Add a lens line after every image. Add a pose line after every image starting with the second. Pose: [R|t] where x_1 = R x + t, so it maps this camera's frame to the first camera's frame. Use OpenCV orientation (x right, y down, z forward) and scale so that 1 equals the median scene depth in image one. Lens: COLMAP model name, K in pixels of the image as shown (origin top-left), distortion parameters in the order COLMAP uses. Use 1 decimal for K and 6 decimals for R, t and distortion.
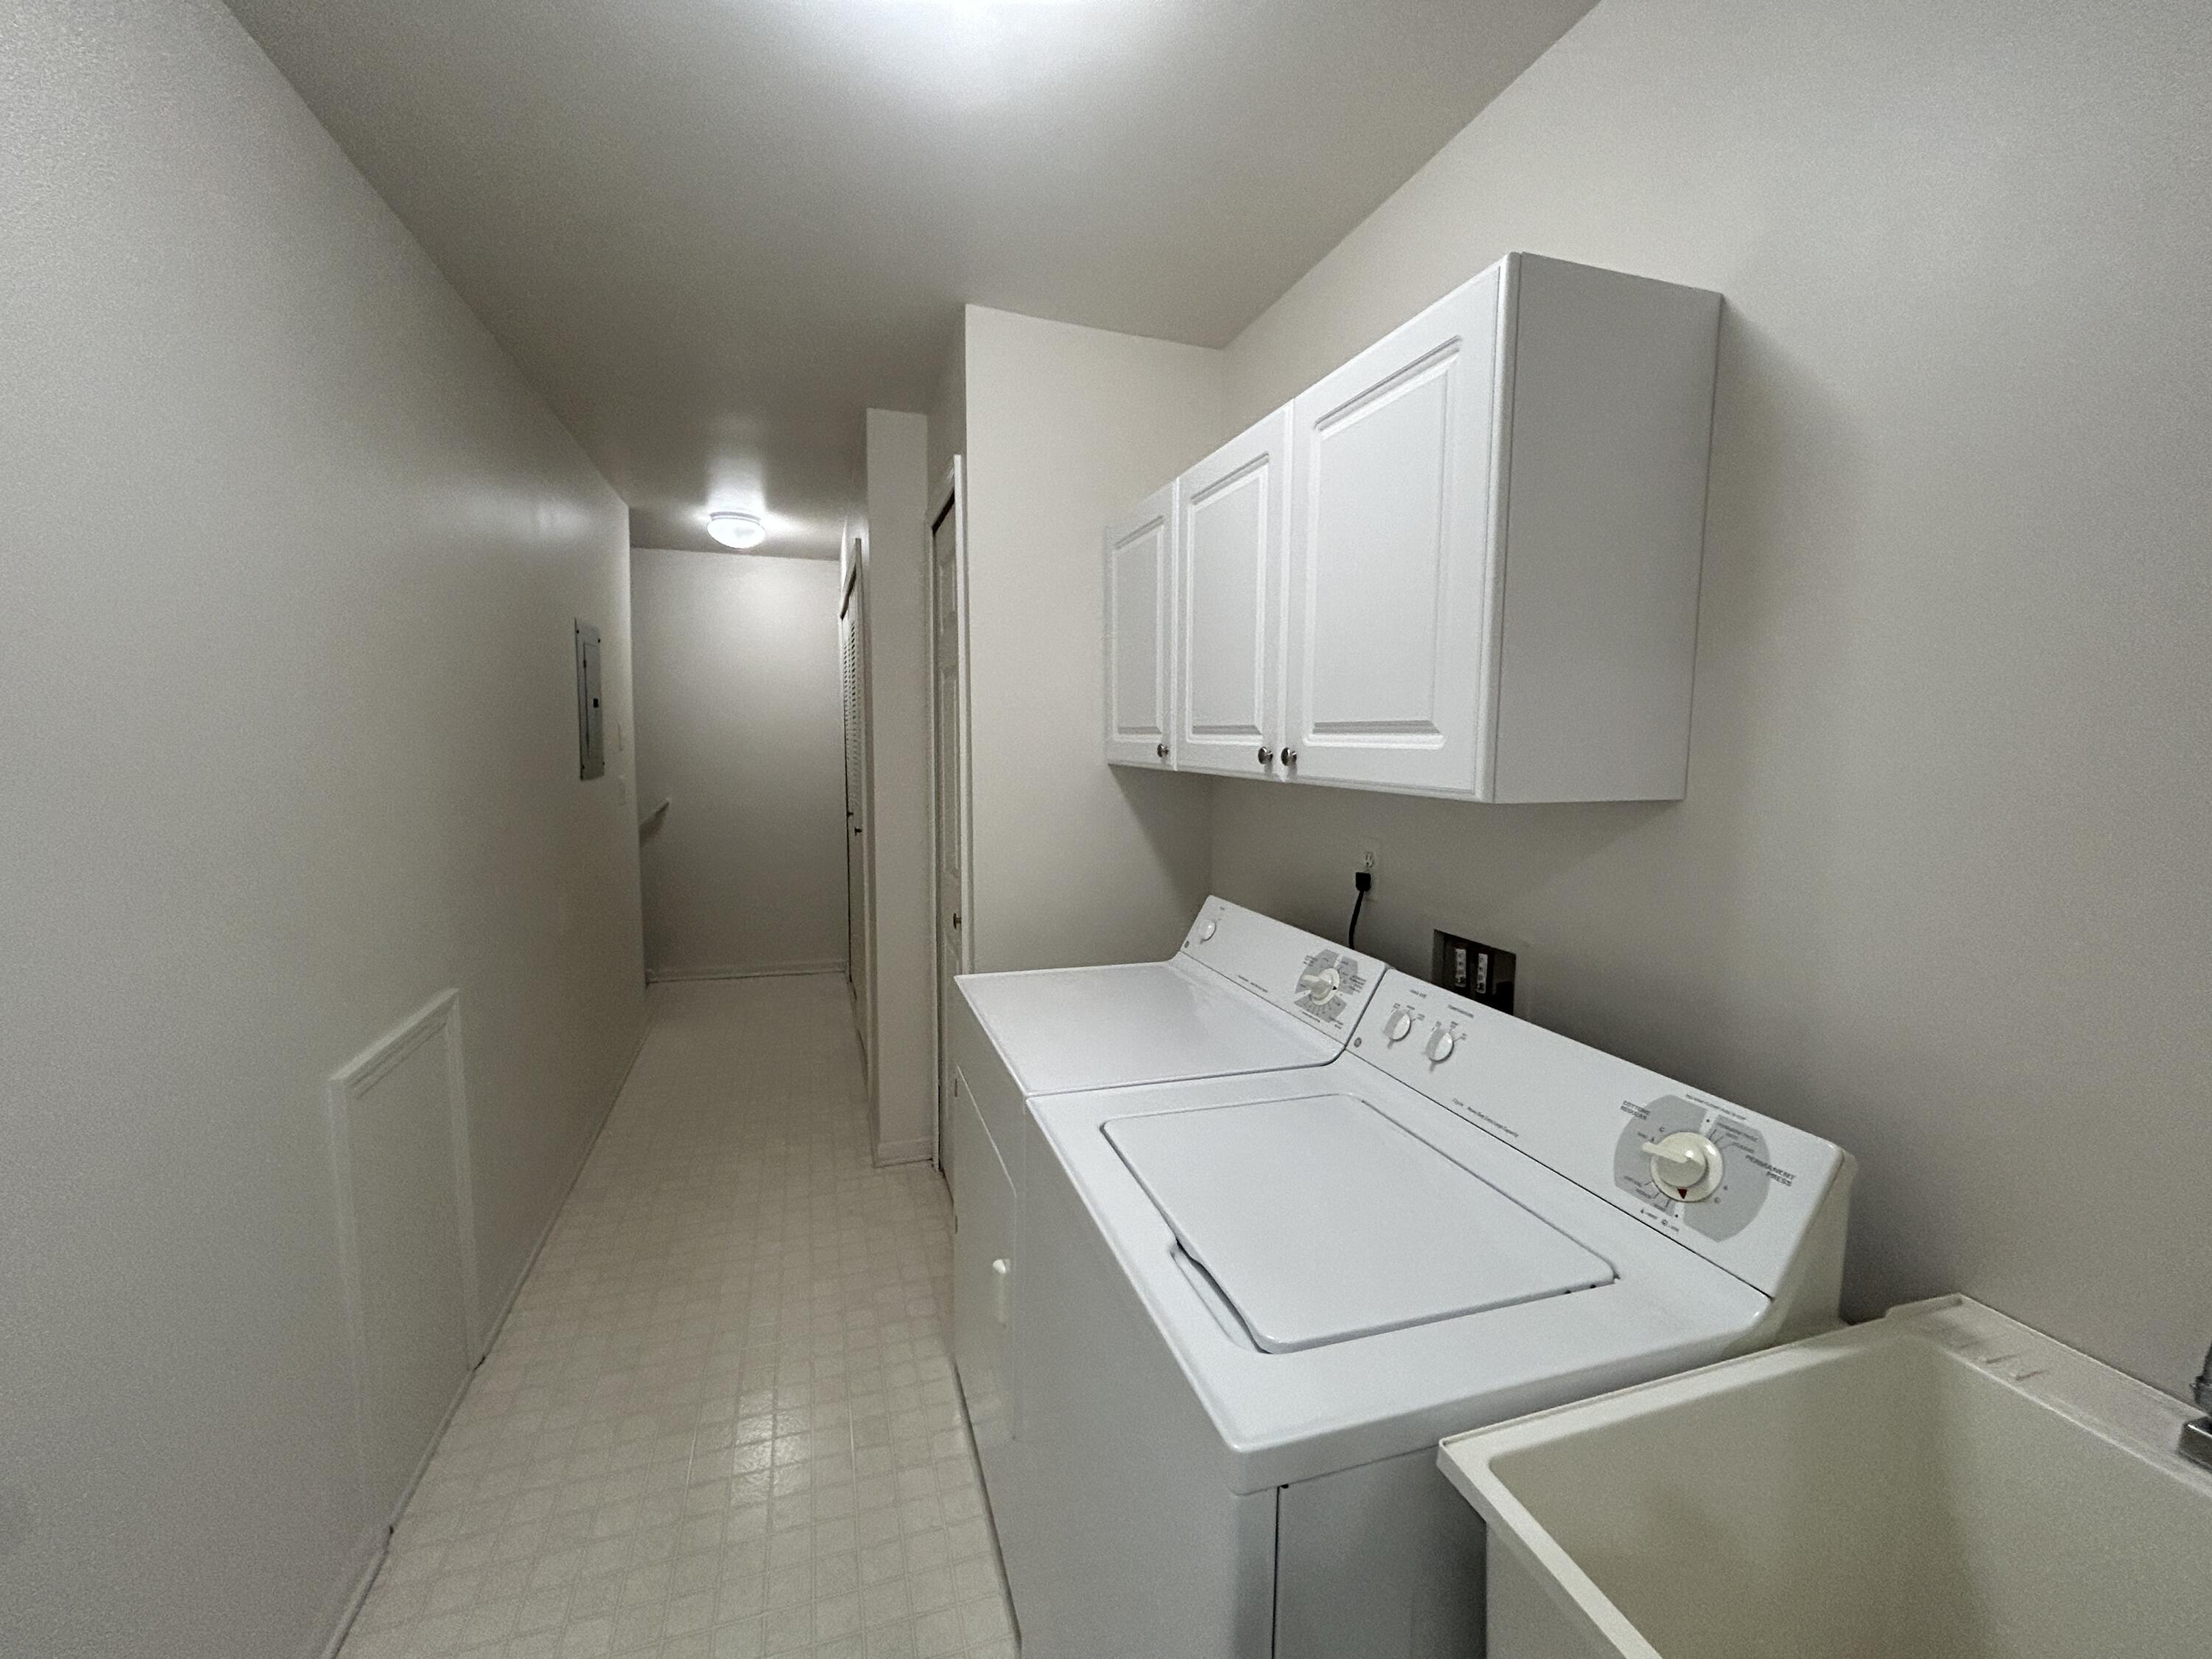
lens RADIAL K [[899.1, 0, 1106.0], [0, 899.1, 829.5], [0, 0, 1]] dist [0.003245, -0.000025]
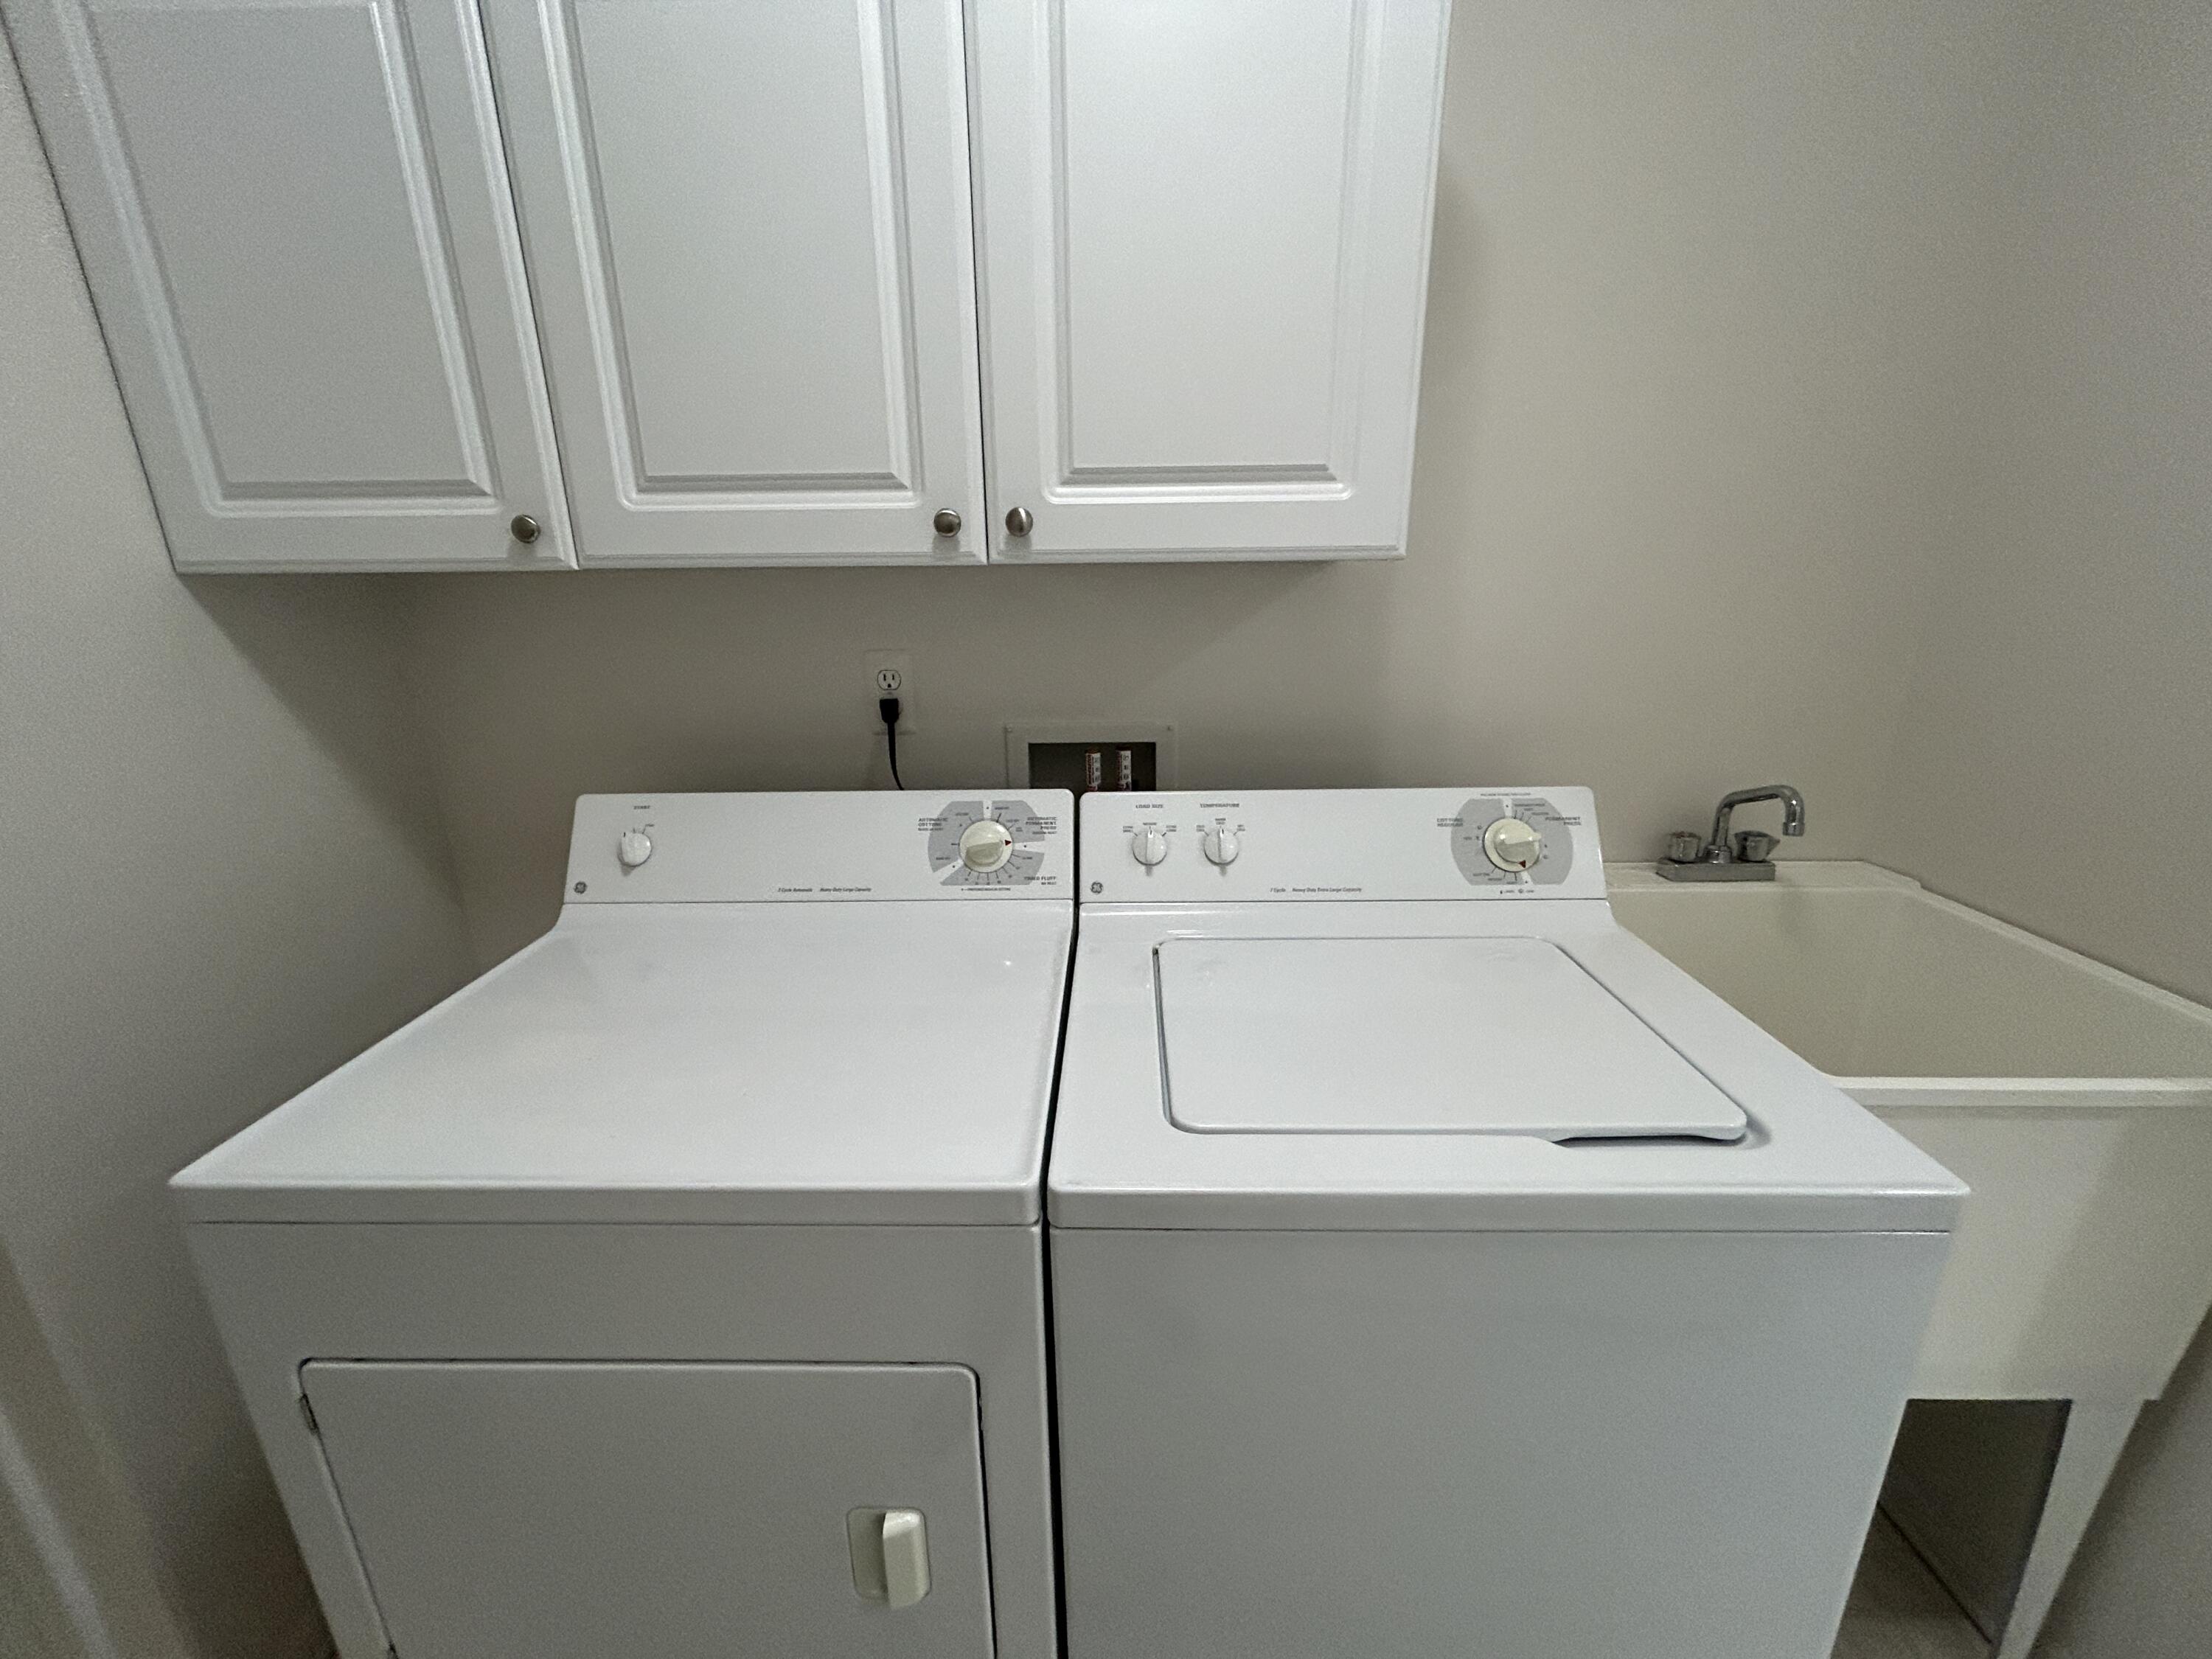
lens RADIAL K [[899.1, 0, 1106.0], [0, 899.1, 829.5], [0, 0, 1]] dist [0.003245, -0.000025]
pose [[0.335912, -0.292879, 0.895201, -0.452744], [0.114419, 0.956077, 0.269862, -0.036637], [-0.934918, 0.011778, 0.354669, 0.724259]]
